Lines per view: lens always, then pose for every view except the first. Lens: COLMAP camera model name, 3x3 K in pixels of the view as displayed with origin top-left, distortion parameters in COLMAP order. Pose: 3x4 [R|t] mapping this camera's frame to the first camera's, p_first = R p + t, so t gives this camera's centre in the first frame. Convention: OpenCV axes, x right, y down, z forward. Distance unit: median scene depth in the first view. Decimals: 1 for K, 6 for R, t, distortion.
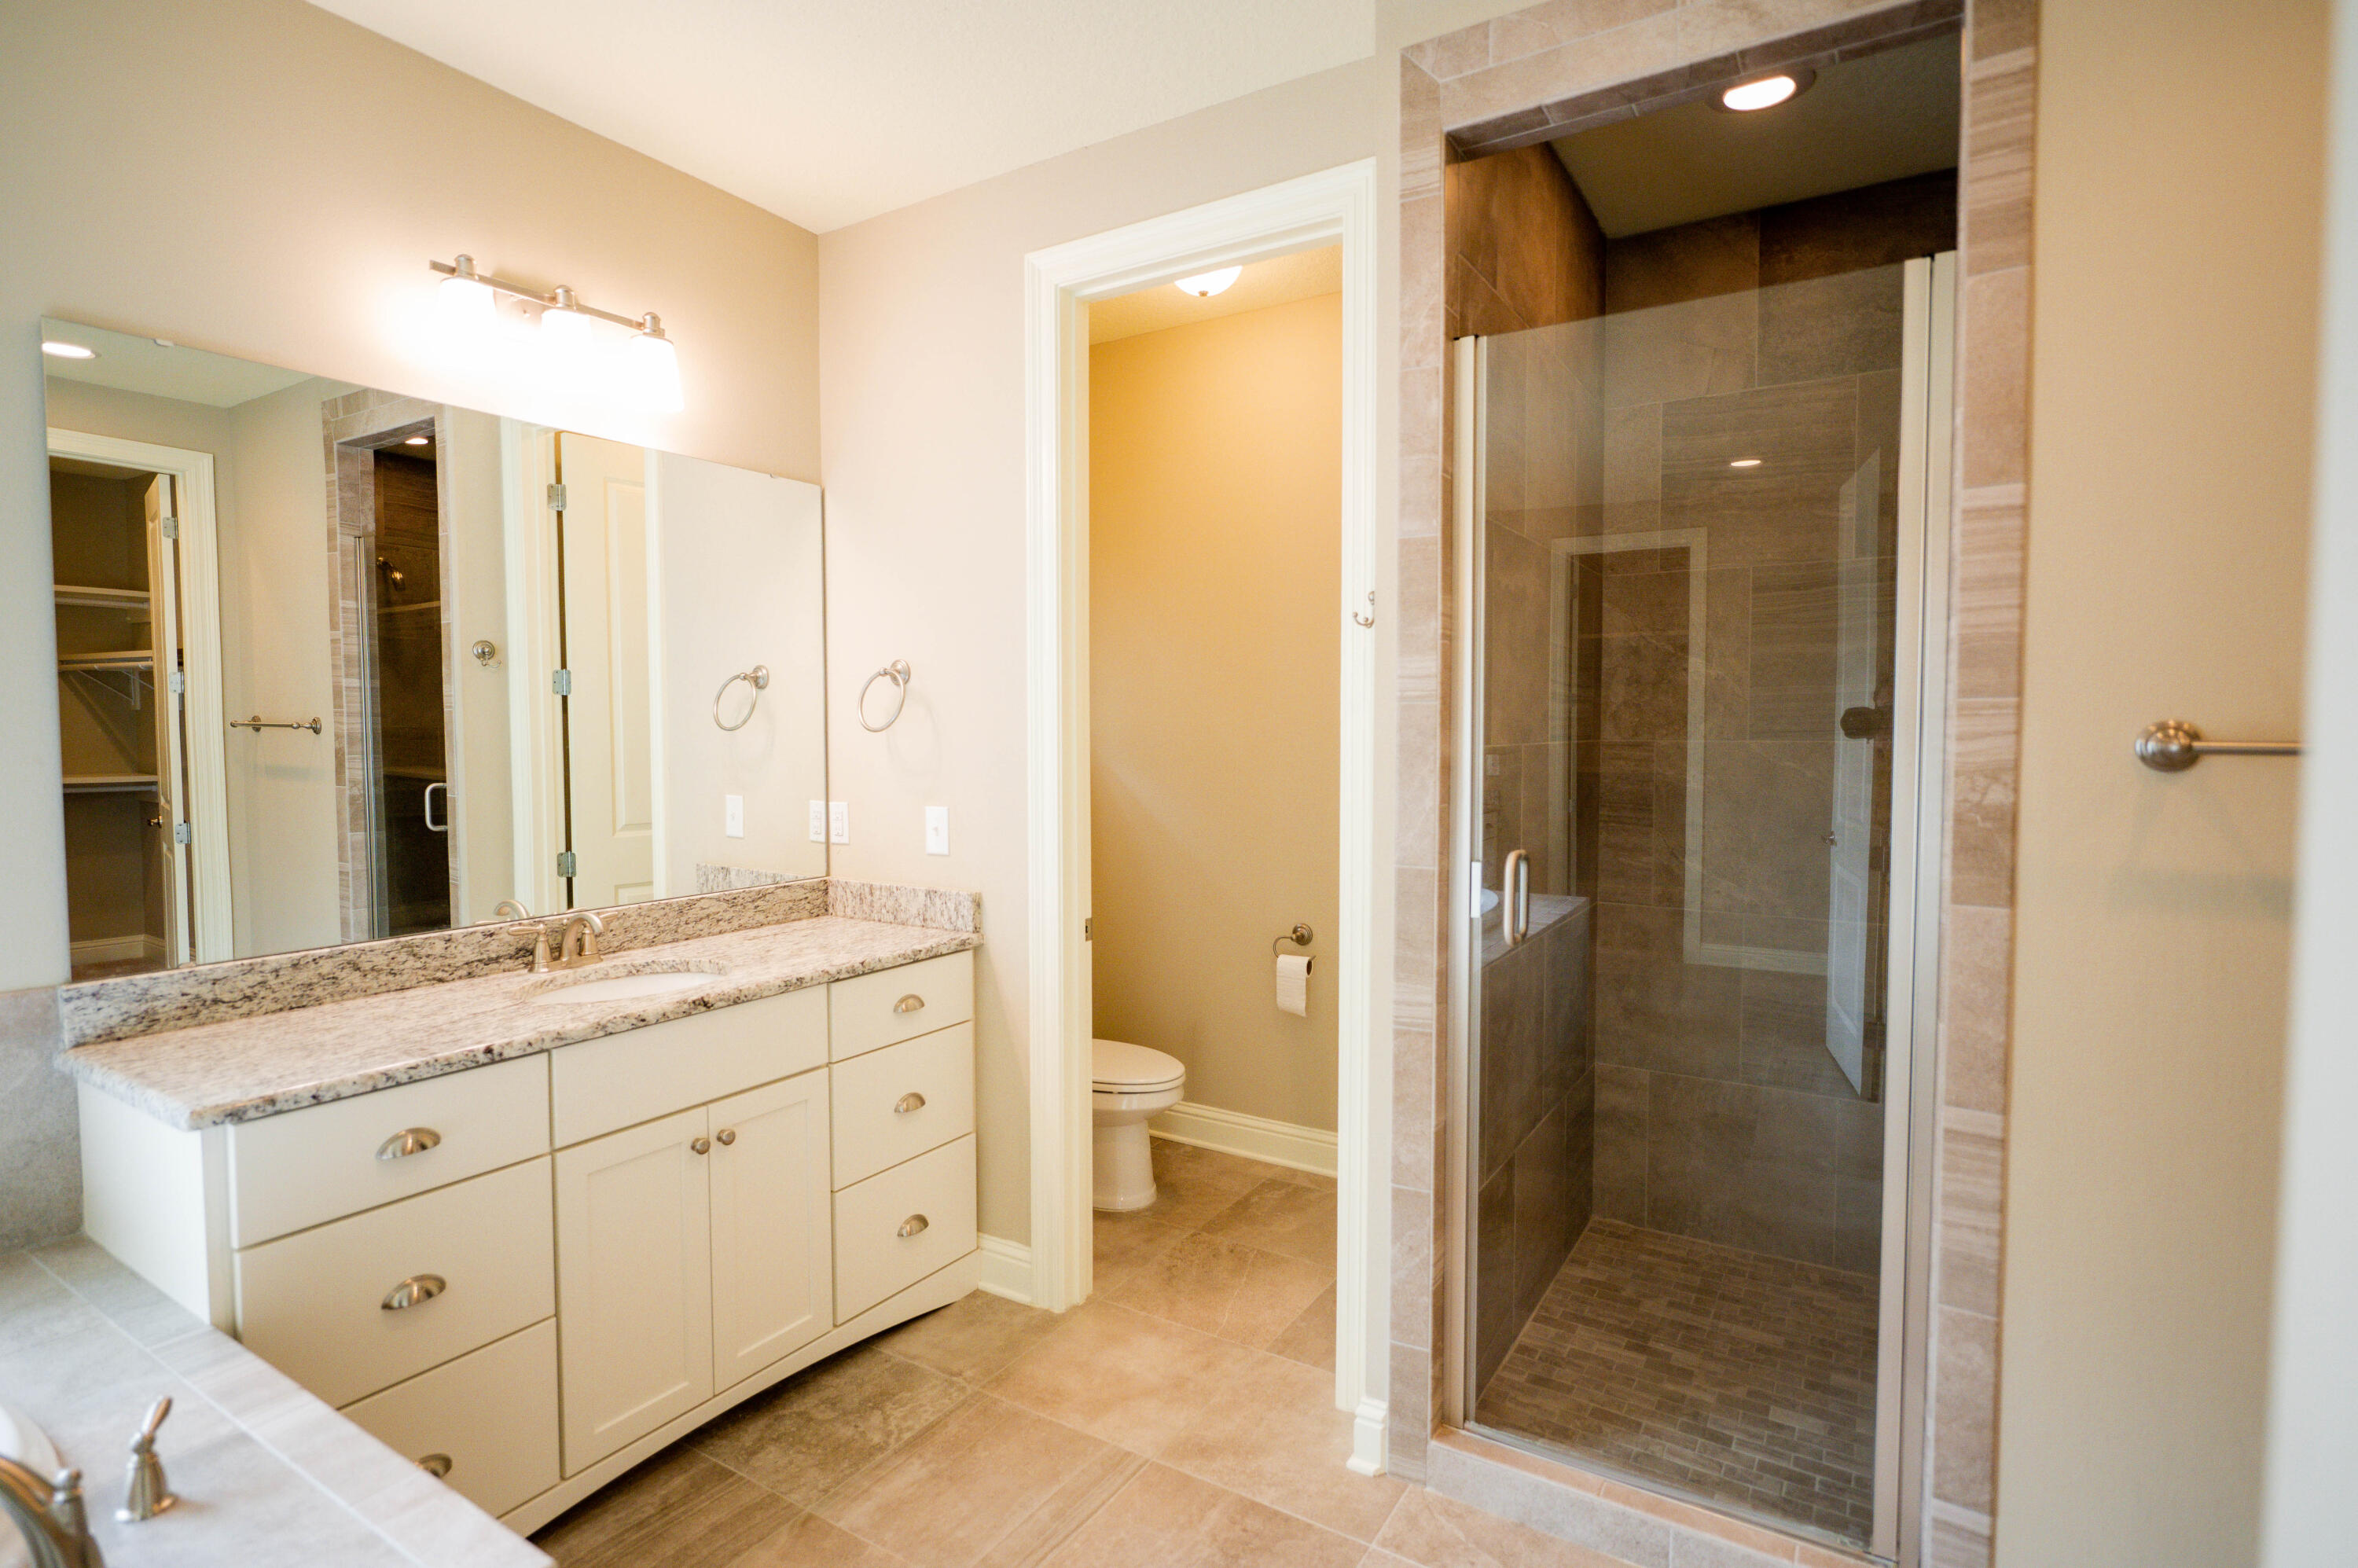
lens RADIAL K [[1141.7, 0, 1170.1], [0, 1141.7, 773.7], [0, 0, 1]] dist [-0.006280, -0.000561]
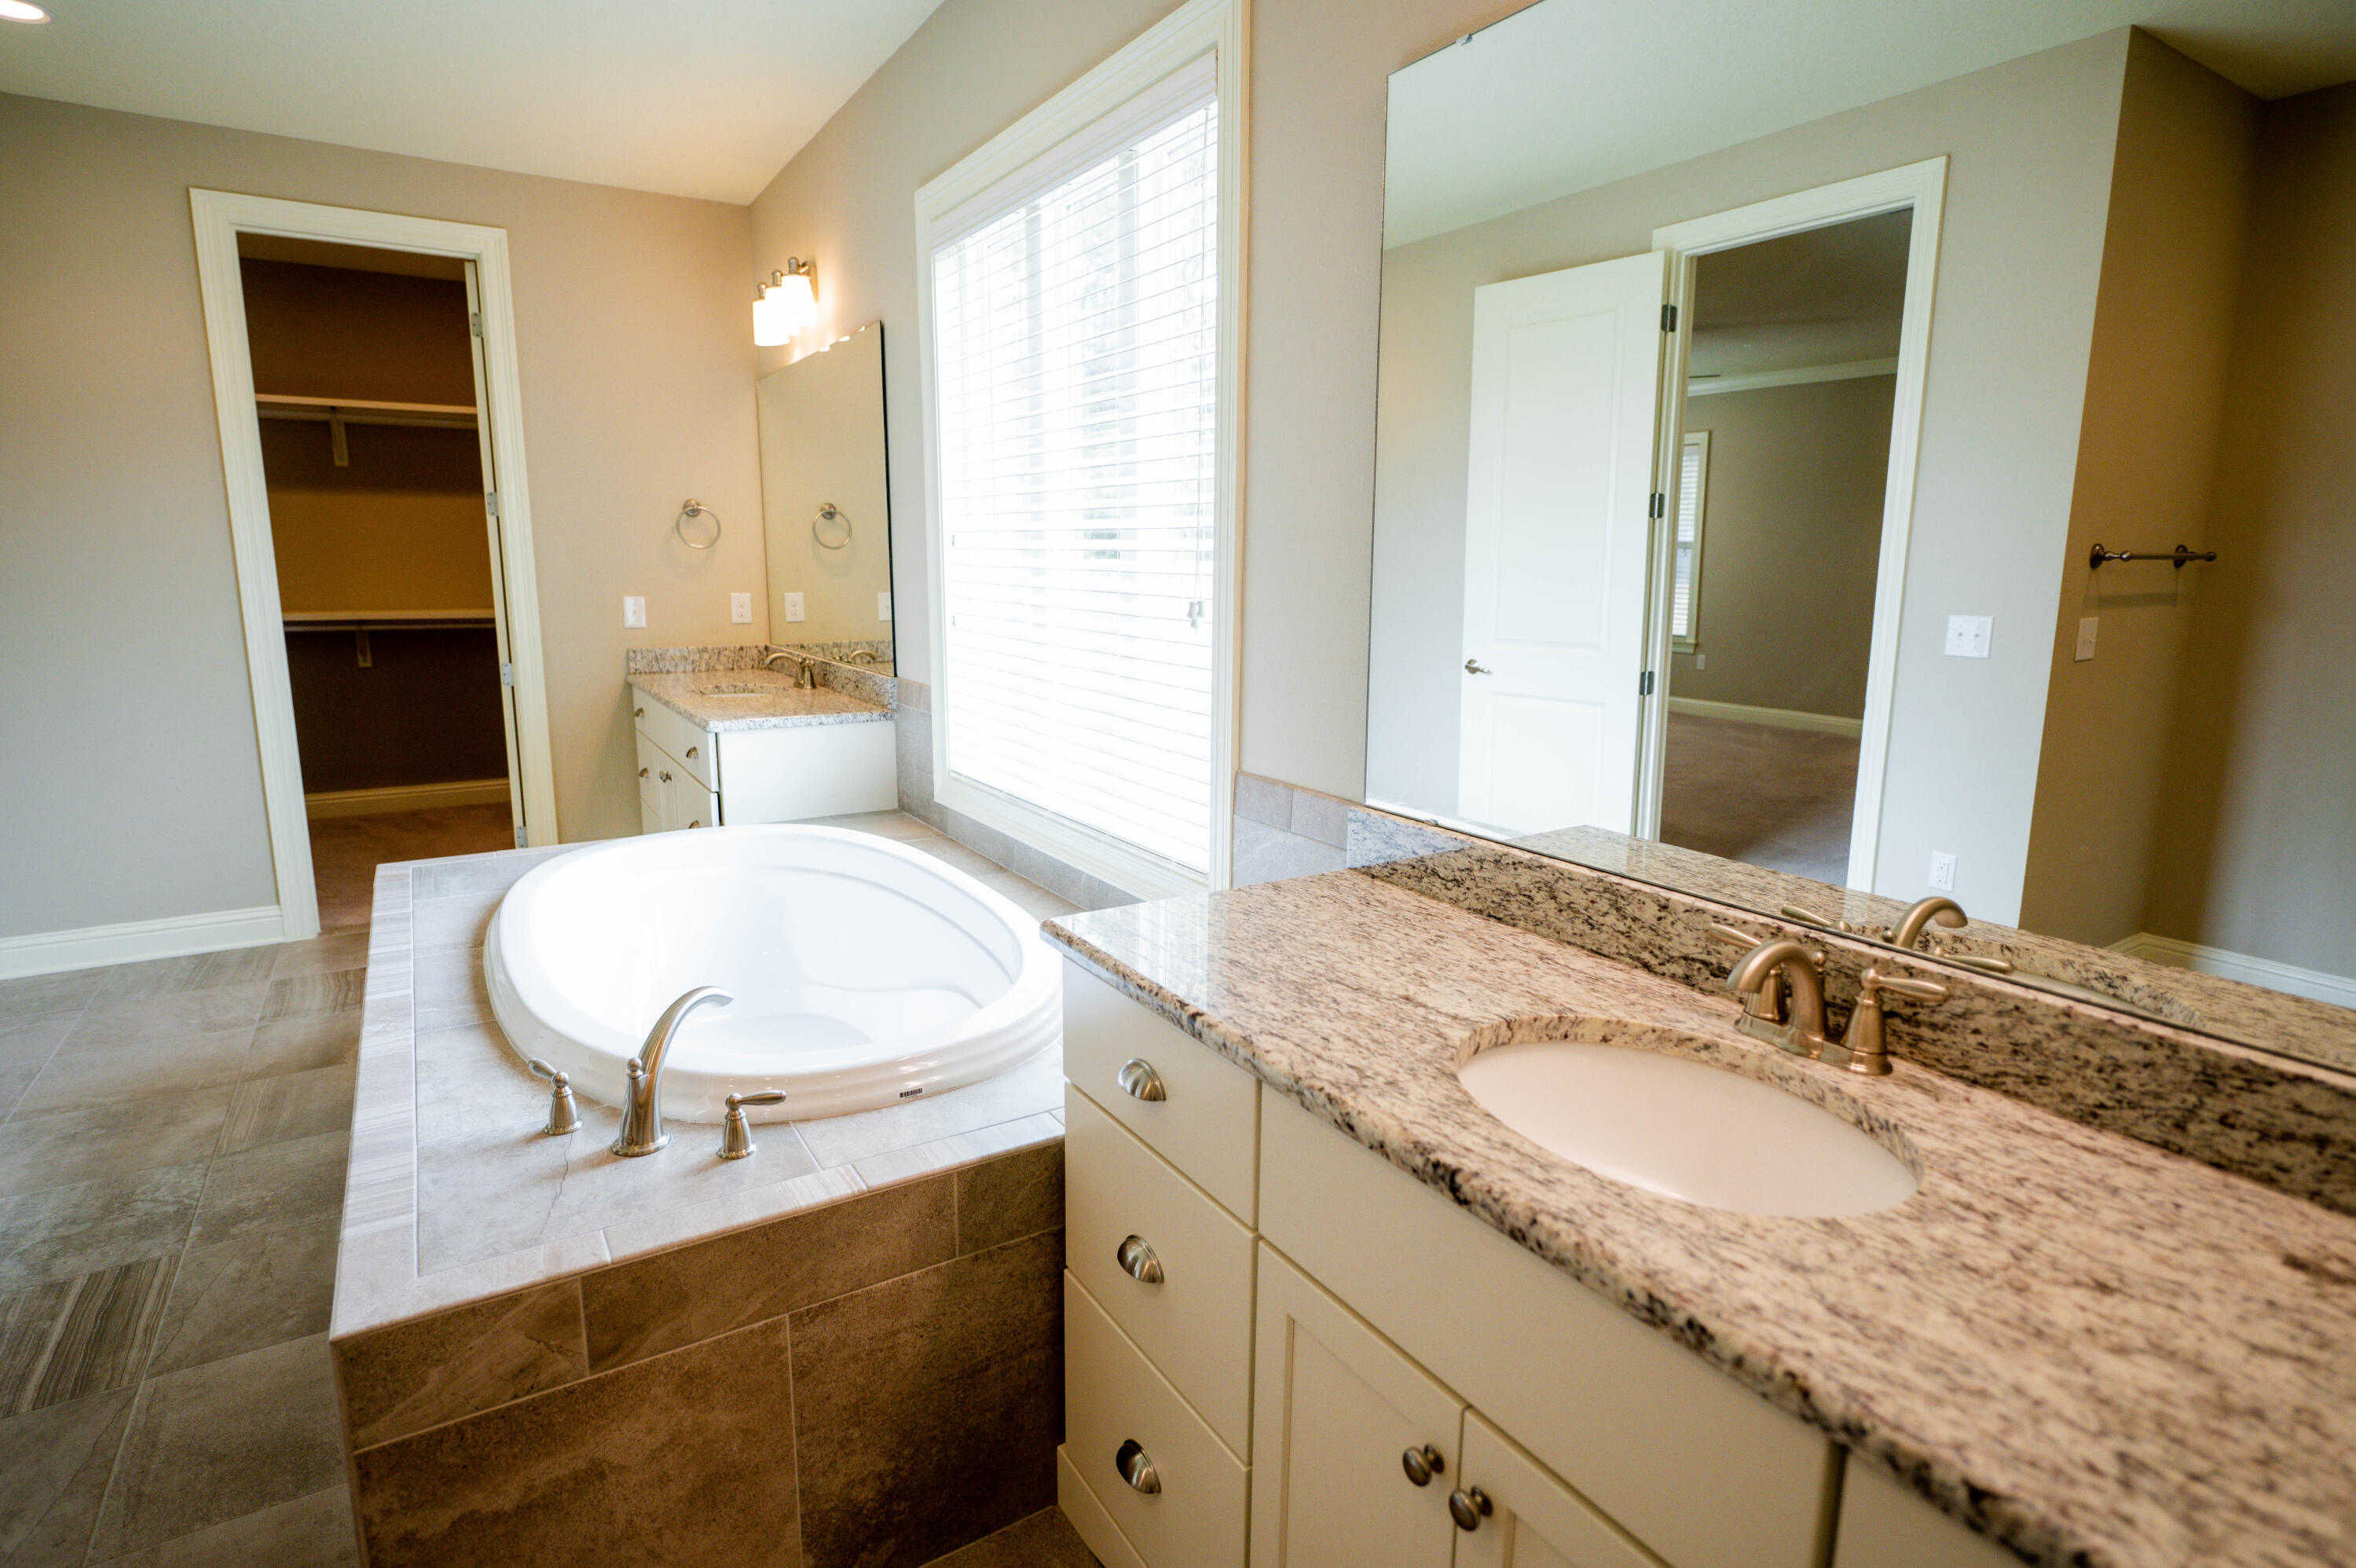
lens RADIAL K [[1202.3, 0, 1179.9], [0, 1202.3, 770.3], [0, 0, 1]] dist [0.001752, -0.000103]
pose [[-0.426369, 0.155469, -0.891089, 0.011056], [-0.048289, 0.979802, 0.194052, -0.028880], [0.903260, 0.125768, -0.410249, 0.973786]]
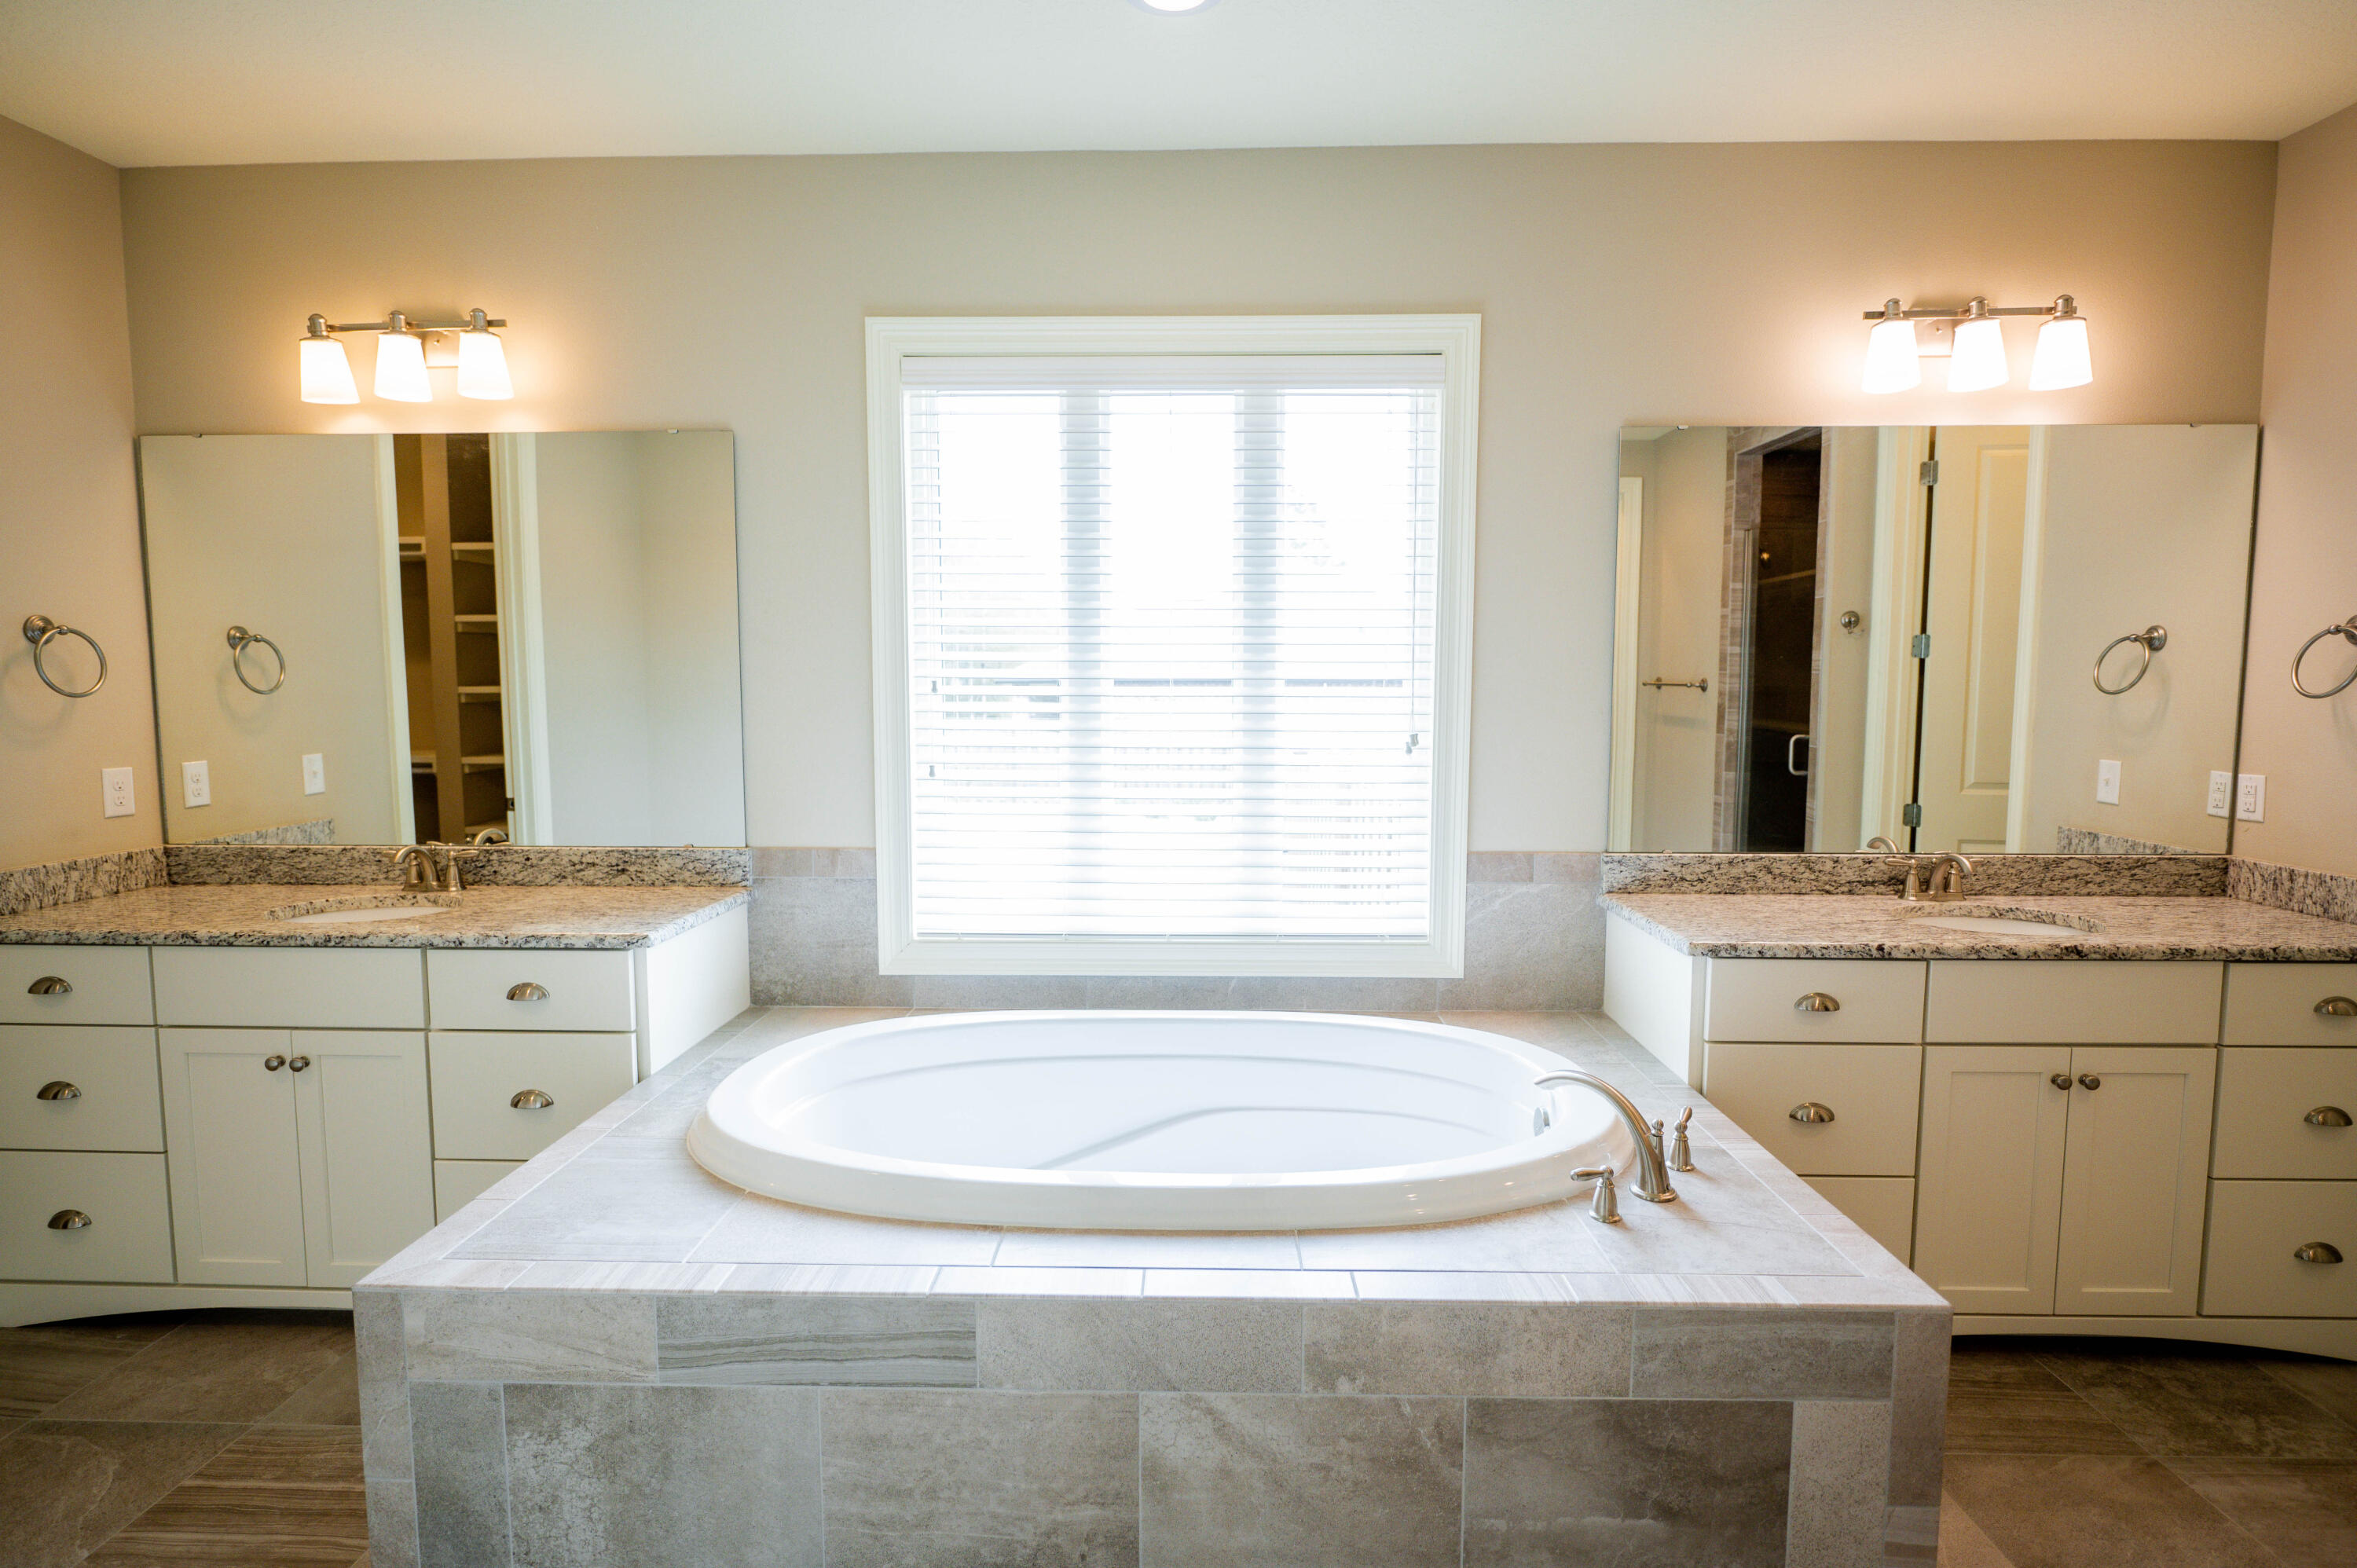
lens RADIAL K [[1141.1, 0, 1169.6], [0, 1141.1, 773.7], [0, 0, 1]] dist [-0.006280, -0.000561]
pose [[0.512233, 0.071190, -0.855891, 0.050900], [-0.036865, 0.997463, 0.060903, 0.001271], [0.858055, 0.000356, 0.513558, -0.255898]]
